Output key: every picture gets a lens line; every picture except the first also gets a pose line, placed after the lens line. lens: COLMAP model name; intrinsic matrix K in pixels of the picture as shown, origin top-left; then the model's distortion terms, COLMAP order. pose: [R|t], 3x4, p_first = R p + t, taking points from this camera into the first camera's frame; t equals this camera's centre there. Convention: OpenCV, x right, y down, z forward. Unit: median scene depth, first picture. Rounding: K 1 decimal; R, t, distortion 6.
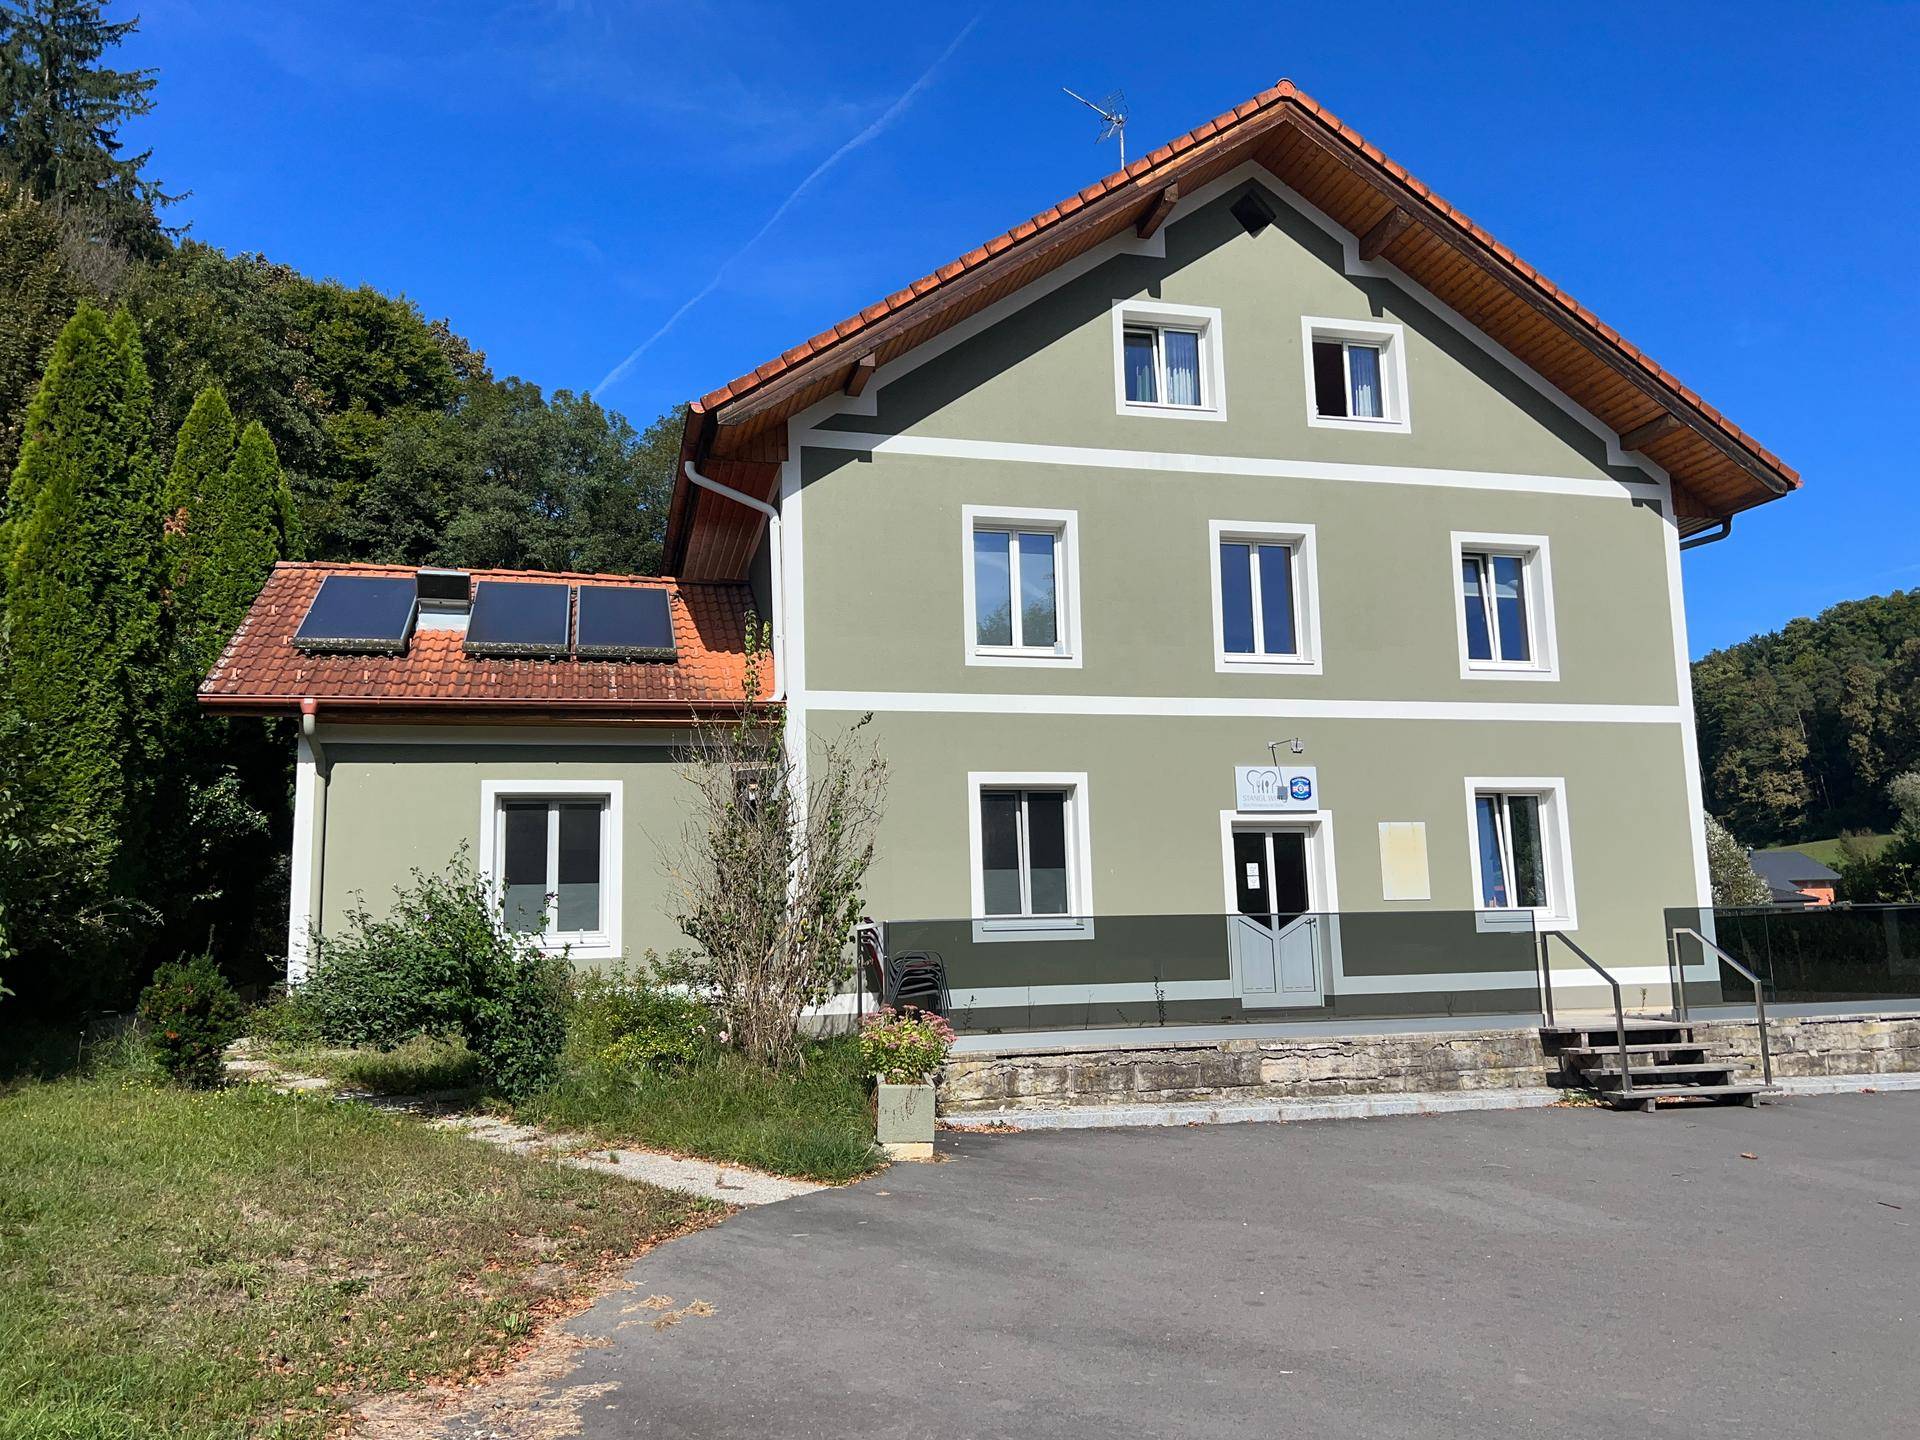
lens RADIAL K [[1461.8, 0, 975.8], [0, 1461.8, 746.7], [0, 0, 1]] dist [0.046950, -0.054329]
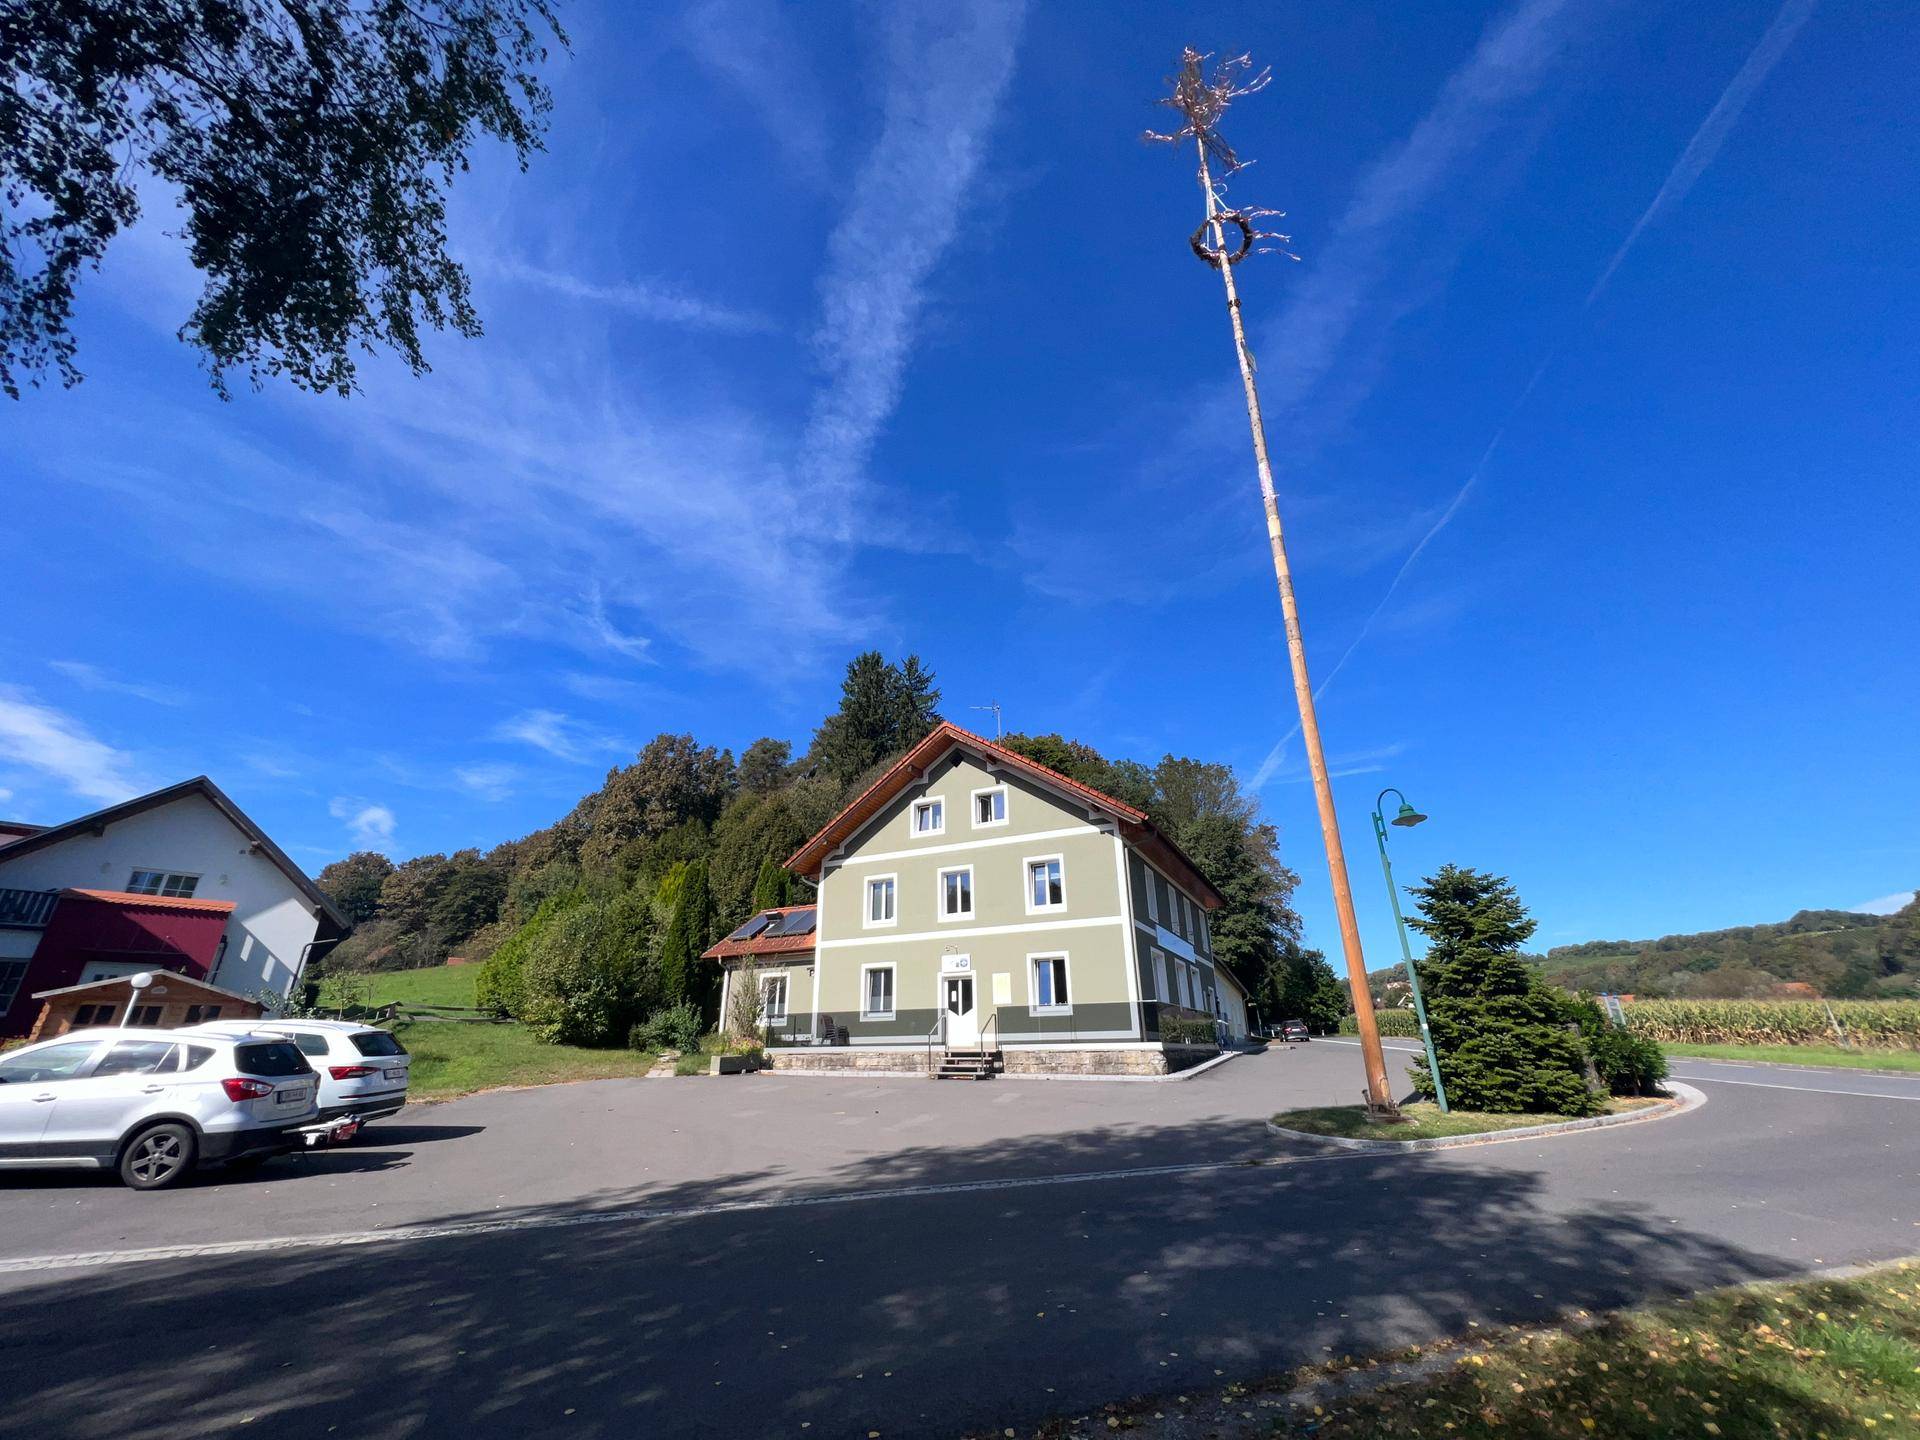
lens RADIAL K [[780.4, 0, 951.8], [0, 780.4, 713.5], [0, 0, 1]] dist [-0.002003, 0.000906]
pose [[0.749744, -0.246209, -0.614219, 1.309176], [0.086184, 0.956630, -0.278264, -0.014807], [0.656091, 0.155691, 0.738447, -0.209298]]
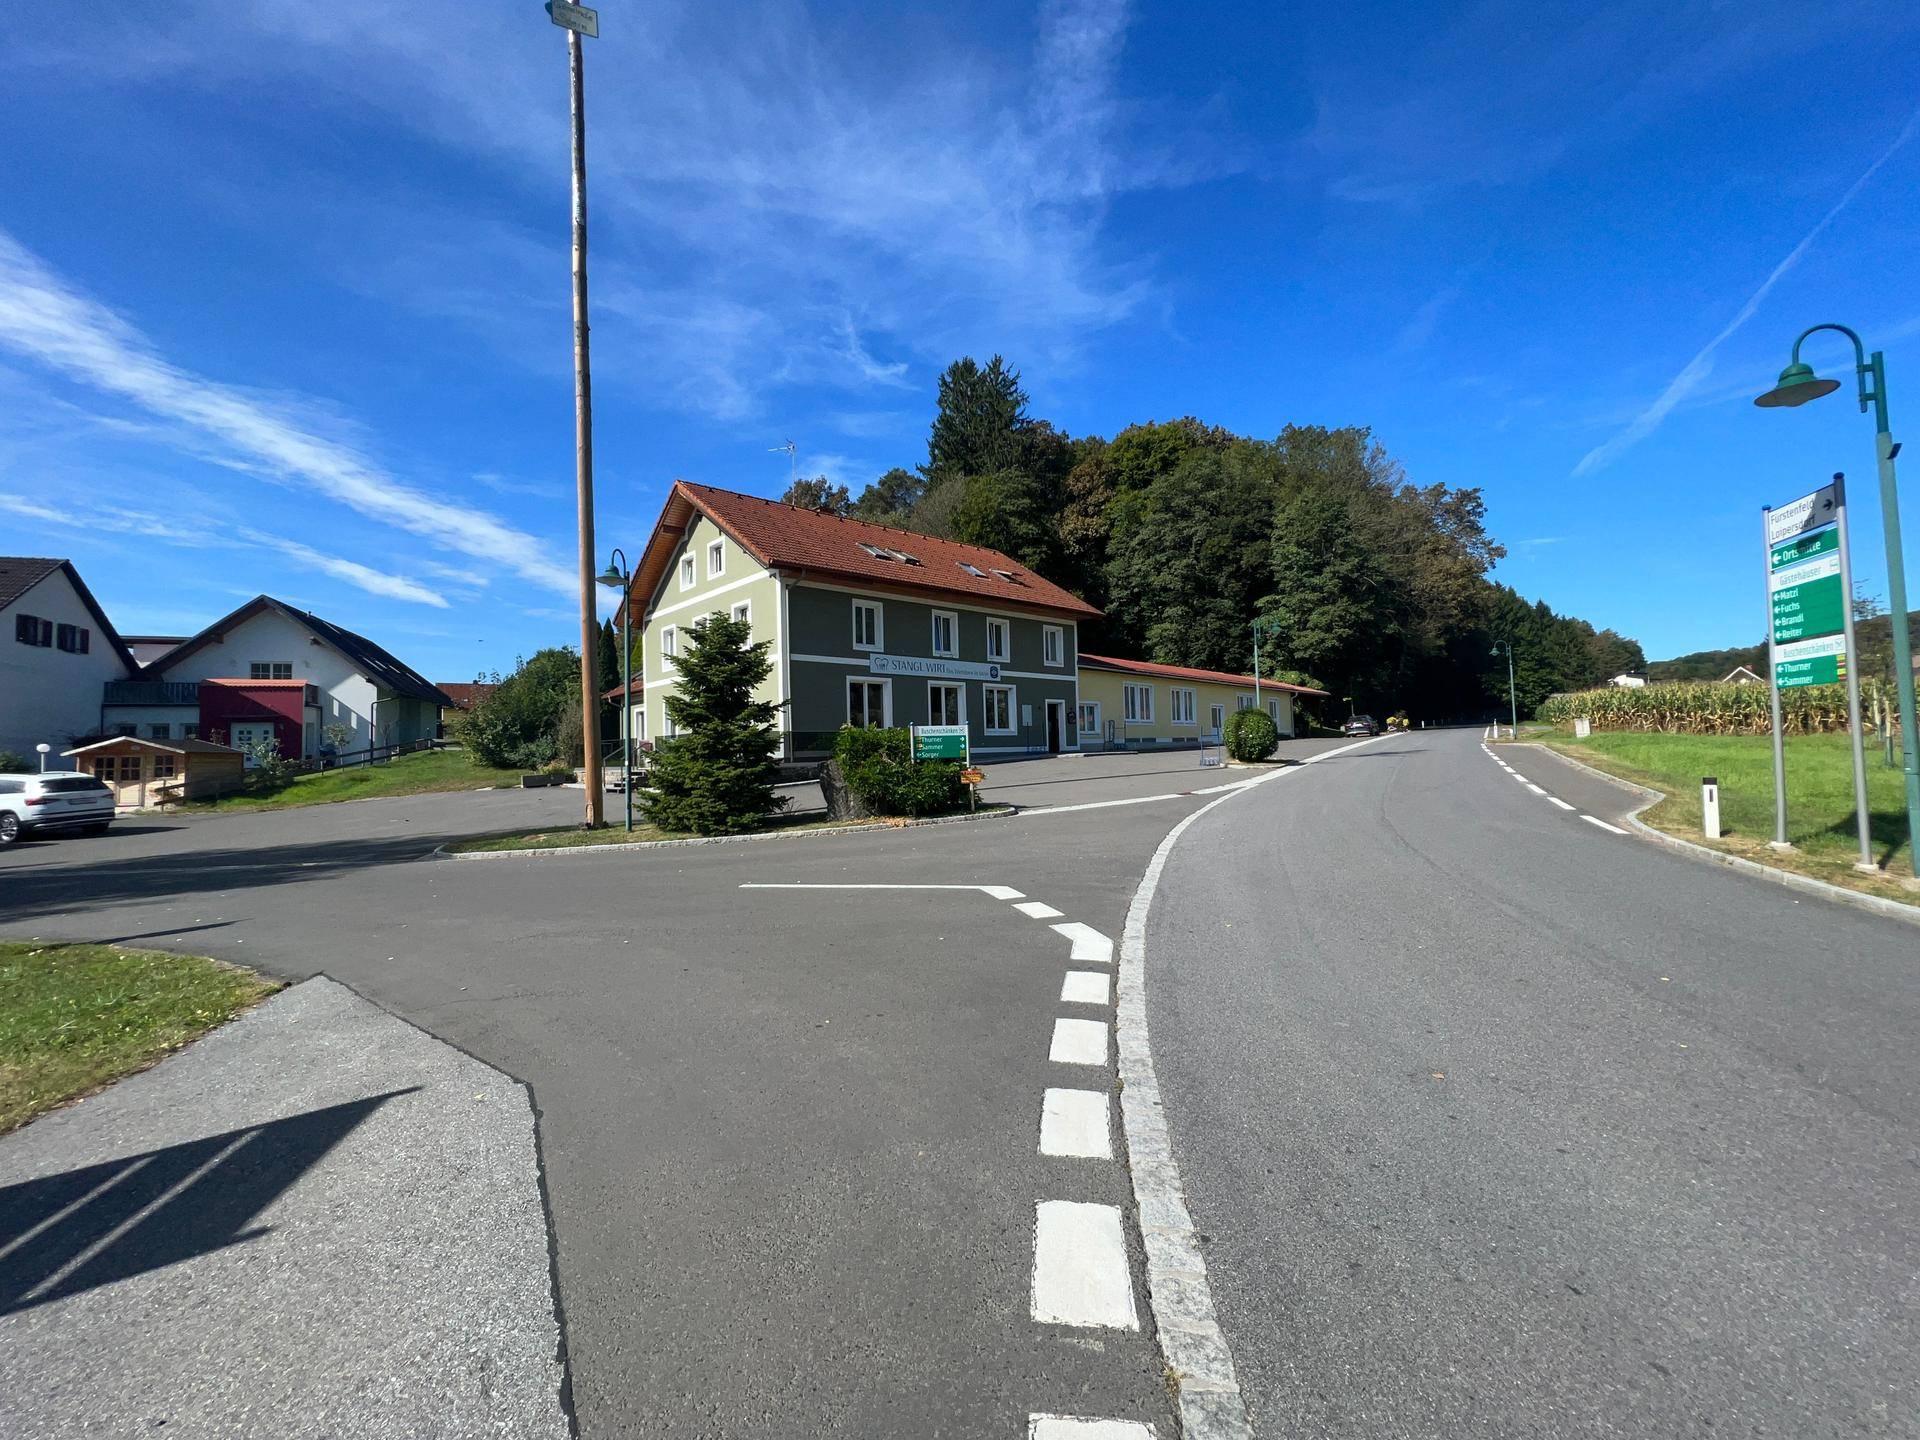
lens RADIAL K [[780.4, 0, 957.8], [0, 780.4, 713.6], [0, 0, 1]] dist [-0.002003, 0.000906]
pose [[0.467566, -0.031665, -0.883391, 2.130820], [0.147678, 0.988111, 0.042745, 0.075913], [0.871535, -0.150443, 0.466683, 0.708686]]
